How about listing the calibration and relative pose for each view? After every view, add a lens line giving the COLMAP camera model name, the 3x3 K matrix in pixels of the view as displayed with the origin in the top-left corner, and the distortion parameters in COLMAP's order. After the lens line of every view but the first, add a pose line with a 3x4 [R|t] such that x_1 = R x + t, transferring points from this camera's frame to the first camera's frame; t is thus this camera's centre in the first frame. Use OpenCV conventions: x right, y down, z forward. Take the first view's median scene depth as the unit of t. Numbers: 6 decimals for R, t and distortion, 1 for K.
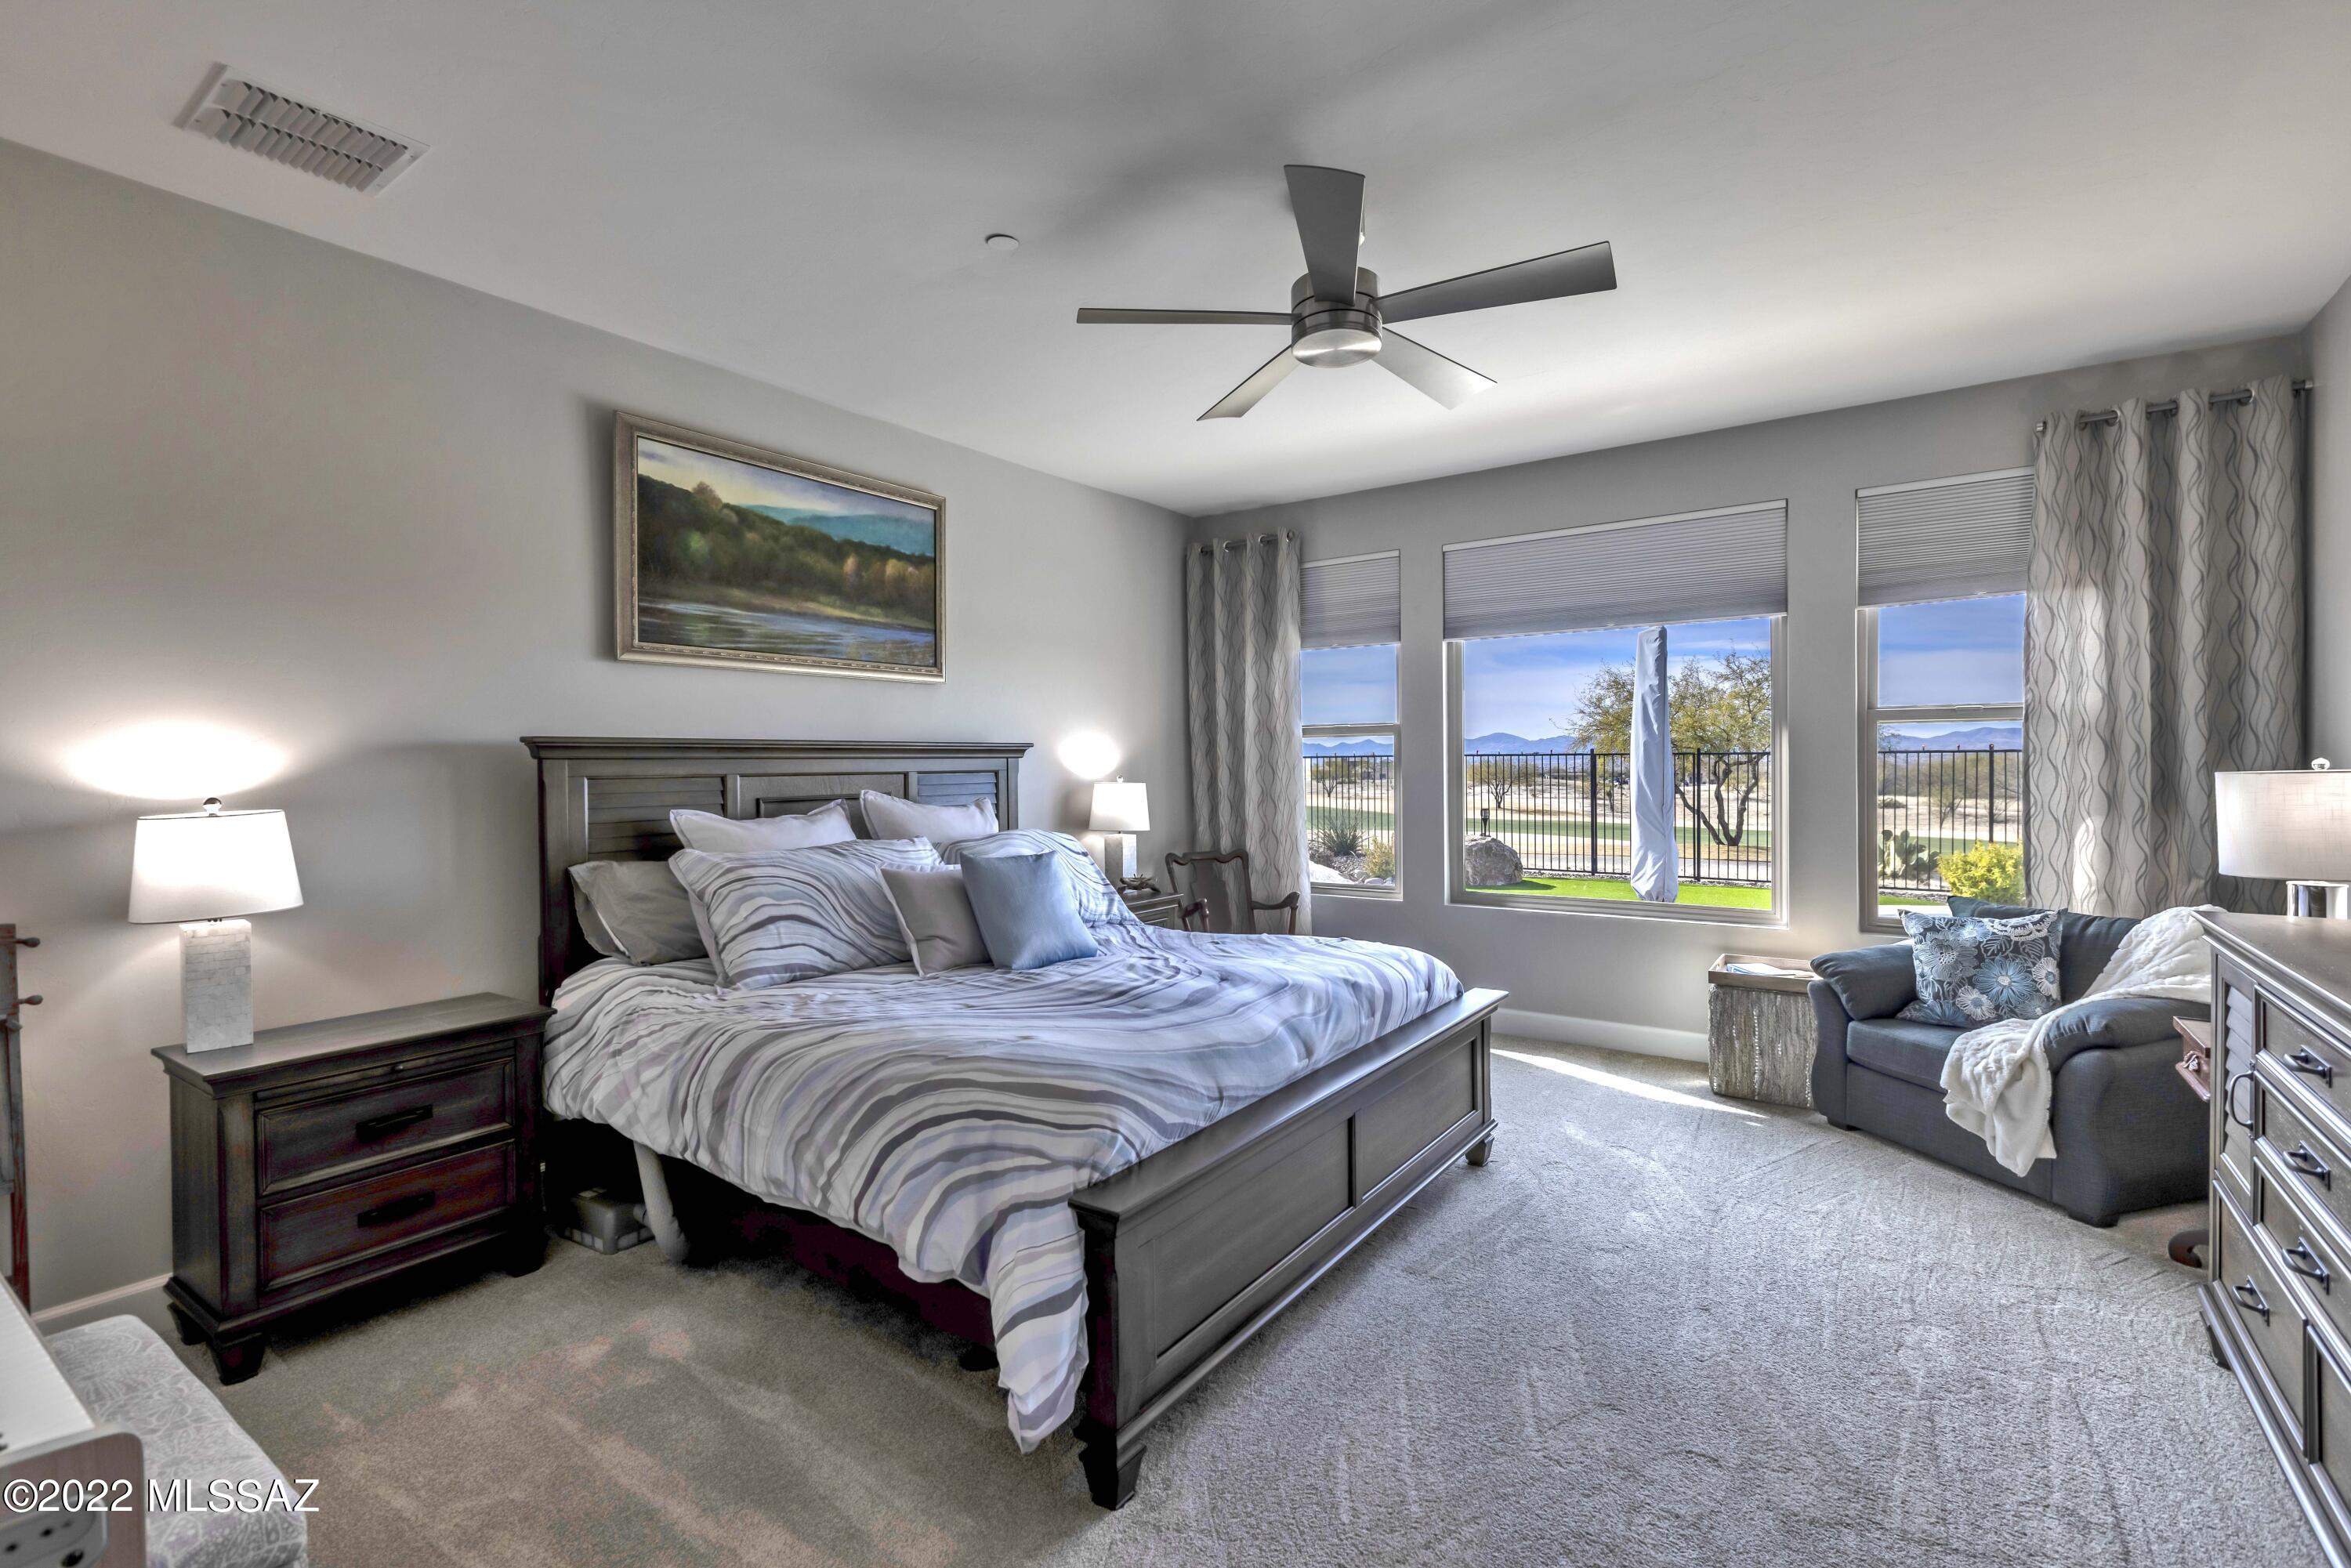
lens RADIAL K [[1090.0, 0, 1227.2], [0, 1090.0, 775.3], [0, 0, 1]] dist [0.008622, -0.002302]
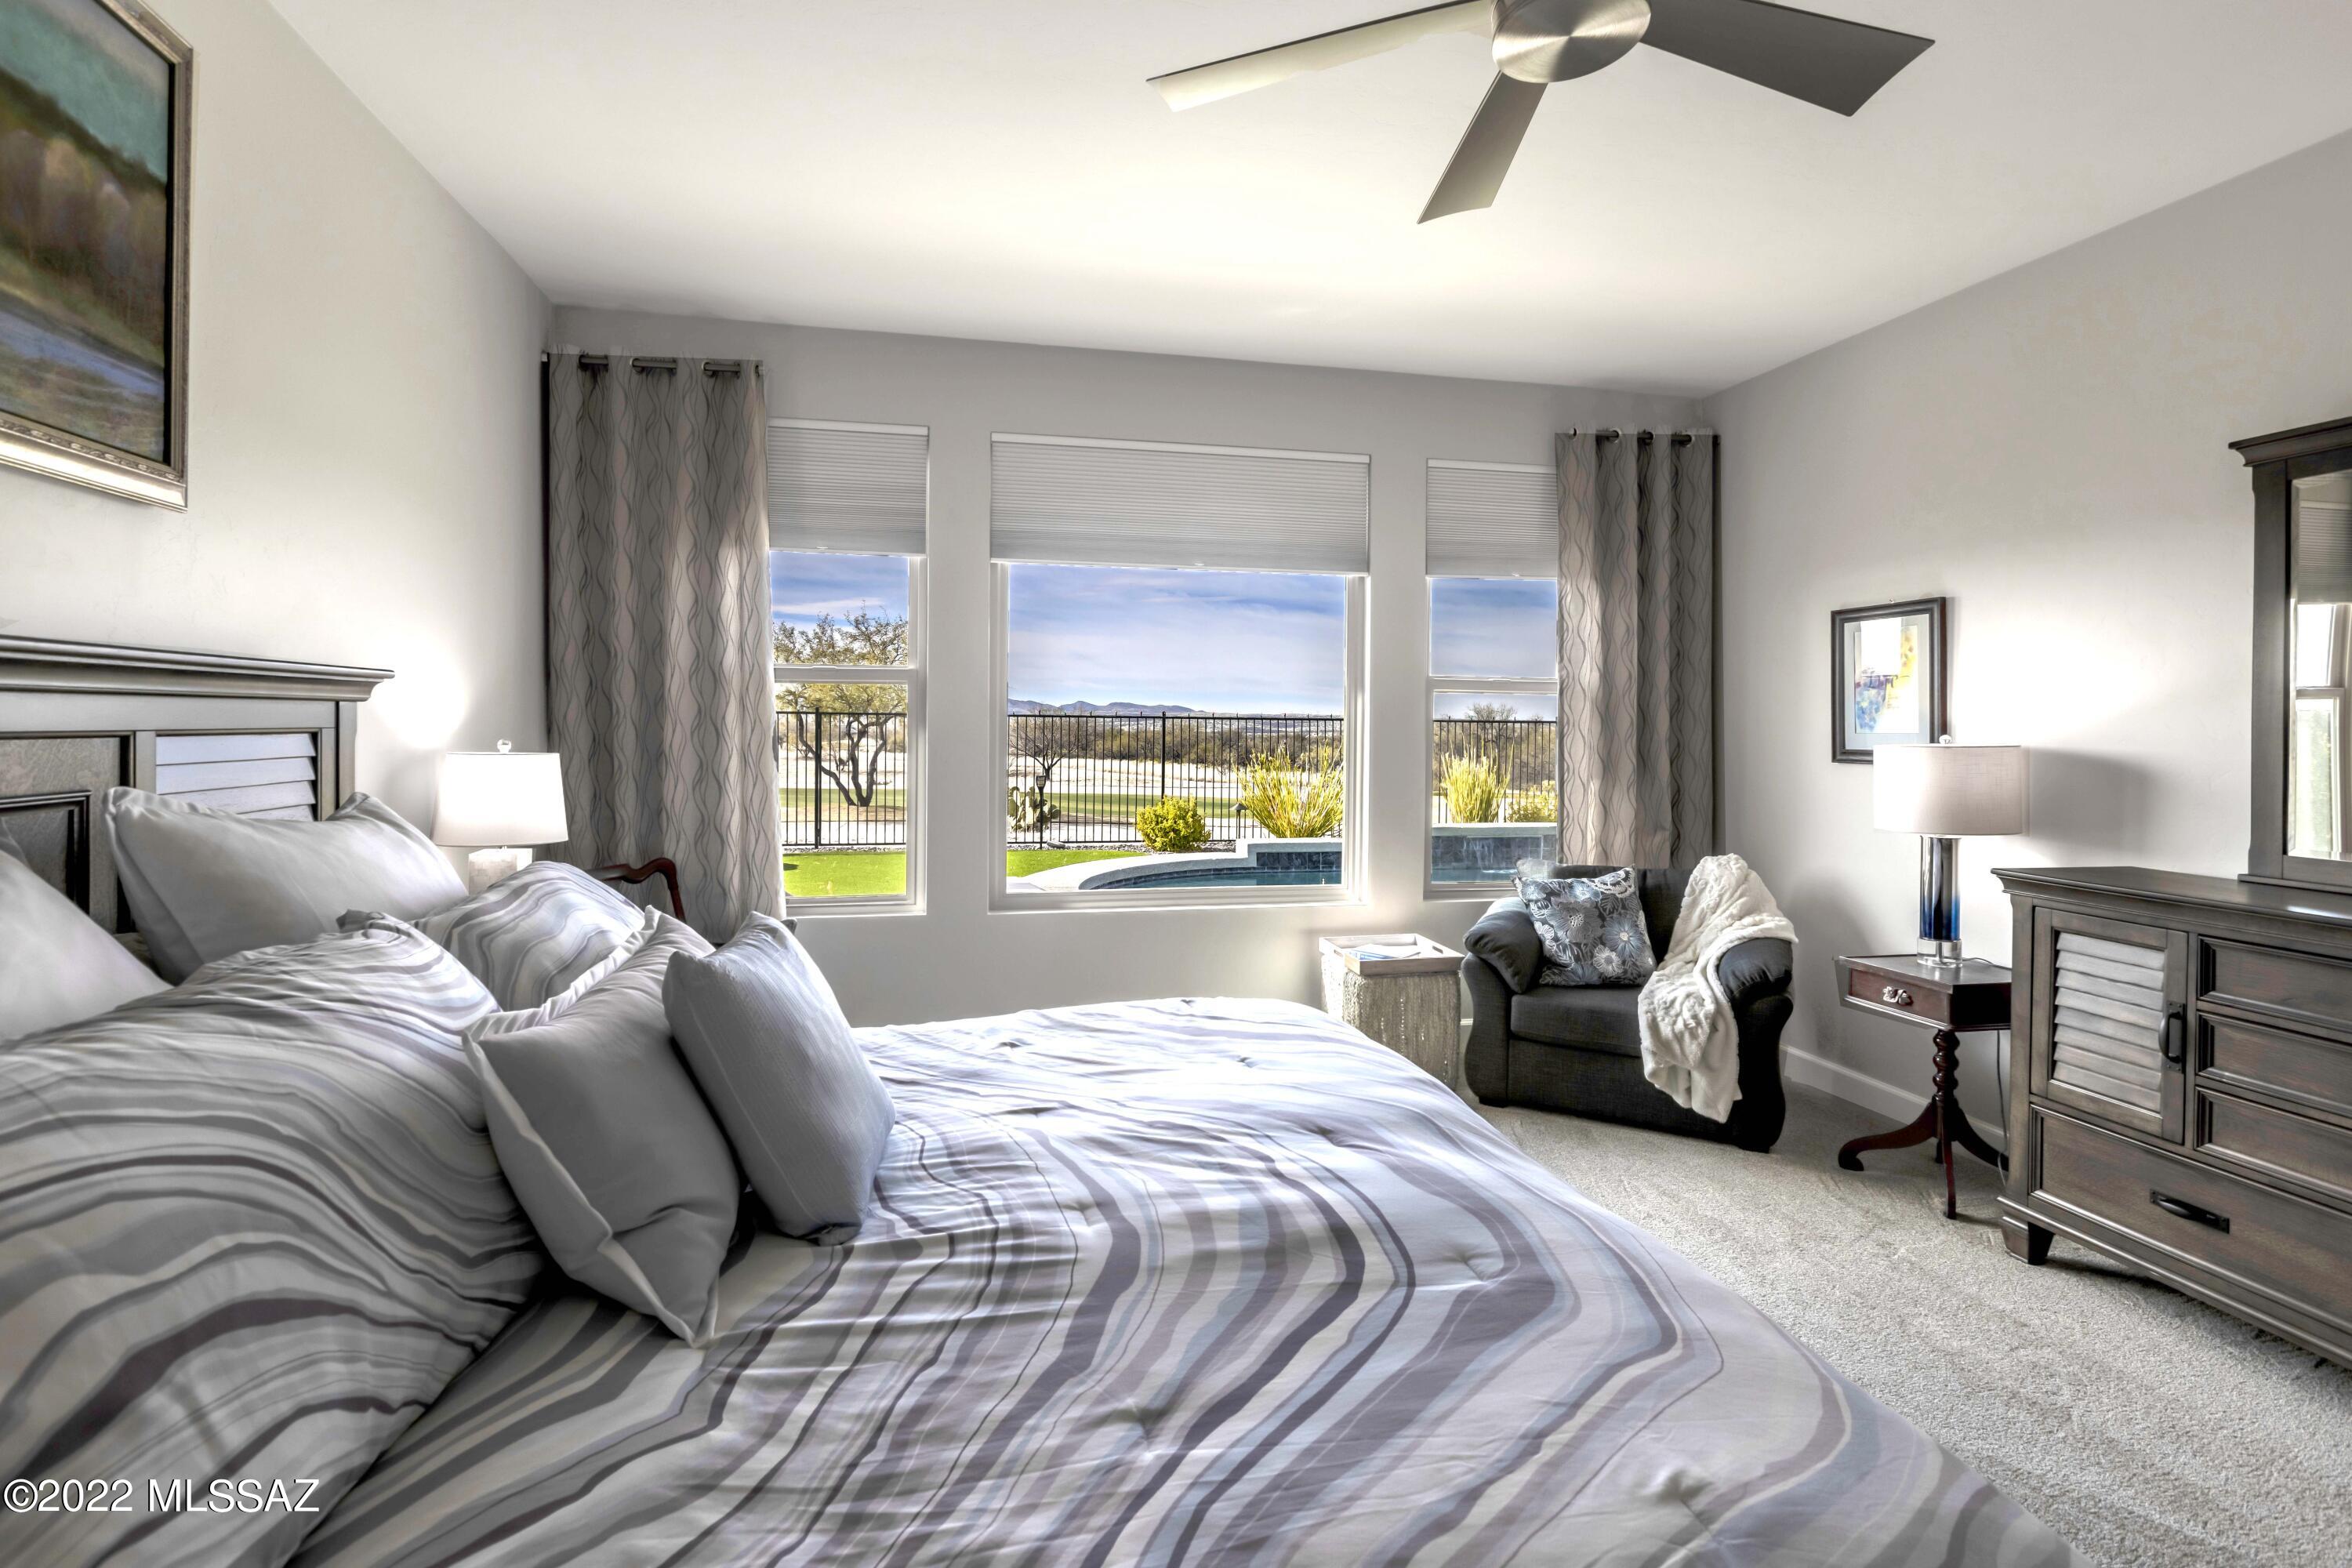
lens RADIAL K [[1090.5, 0, 1191.7], [0, 1090.5, 735.0], [0, 0, 1]] dist [0.008622, -0.002302]
pose [[0.694705, 0.007283, 0.719258, -0.304873], [-0.007632, 0.999967, -0.002754, -0.003519], [-0.719254, -0.003577, 0.694738, 0.476249]]
